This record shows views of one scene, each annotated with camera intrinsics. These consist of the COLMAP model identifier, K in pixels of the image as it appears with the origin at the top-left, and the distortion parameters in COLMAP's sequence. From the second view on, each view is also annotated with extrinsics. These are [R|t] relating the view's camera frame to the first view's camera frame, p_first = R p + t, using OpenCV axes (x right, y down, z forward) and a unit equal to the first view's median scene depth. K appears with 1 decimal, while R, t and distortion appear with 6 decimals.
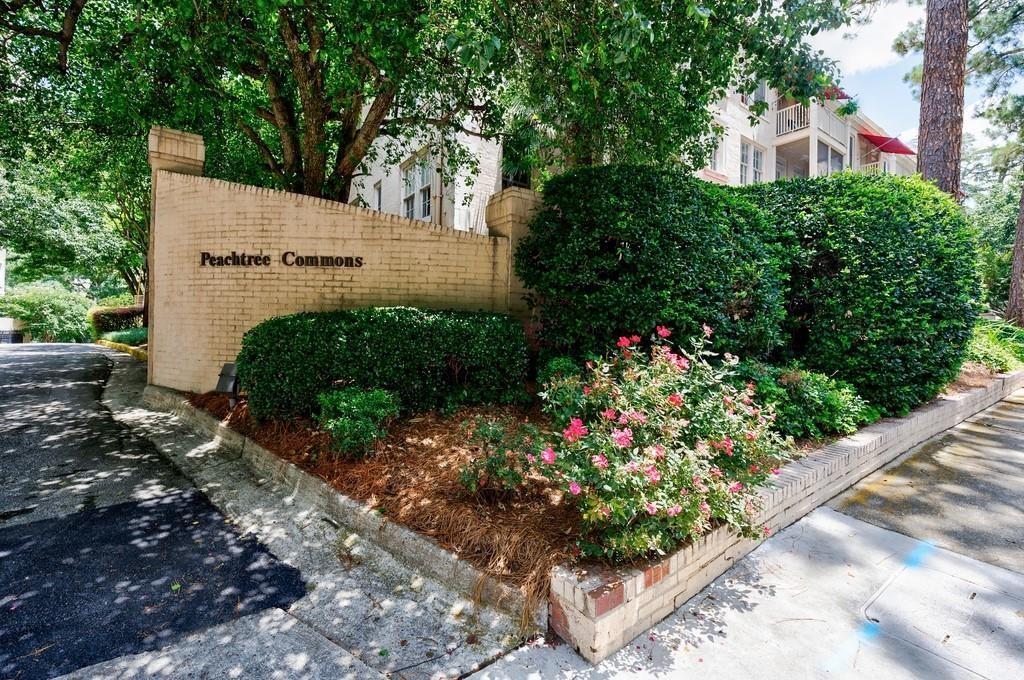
lens RADIAL K [[470.9, 0, 512.0], [0, 470.9, 340.0], [0, 0, 1]] dist [-0.000686, 0.000067]
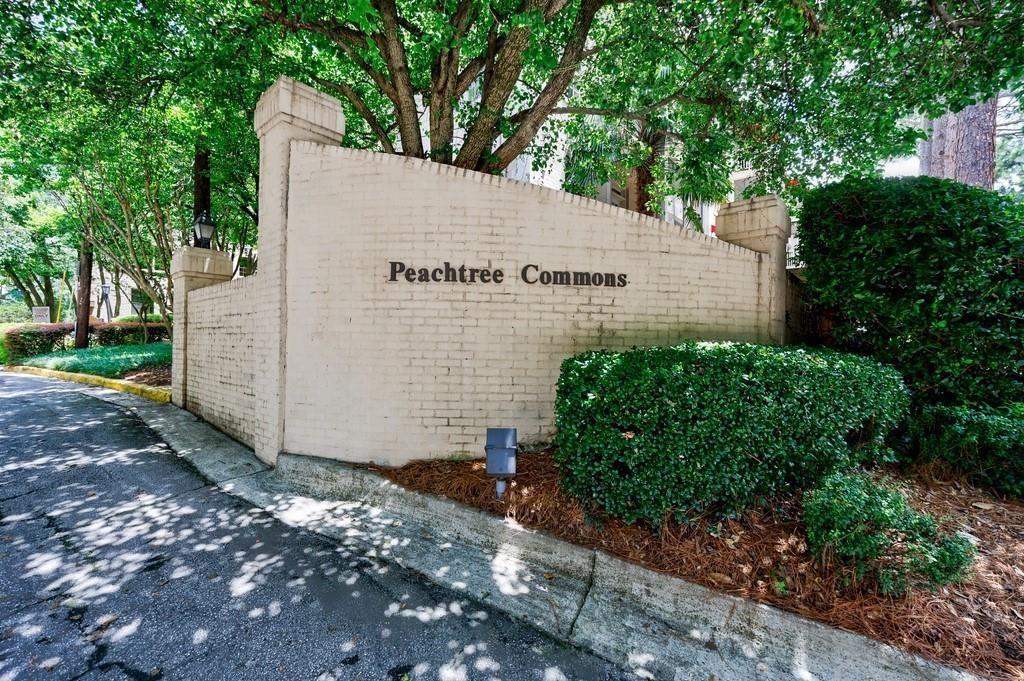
lens RADIAL K [[433.1, 0, 512.0], [0, 433.1, 340.5], [0, 0, 1]] dist [-0.000013, -0.000342]
pose [[0.977016, -0.012117, 0.212822, -0.642325], [0.014997, 0.999816, -0.011923, -0.062203], [-0.212638, 0.014841, 0.977018, 0.351989]]
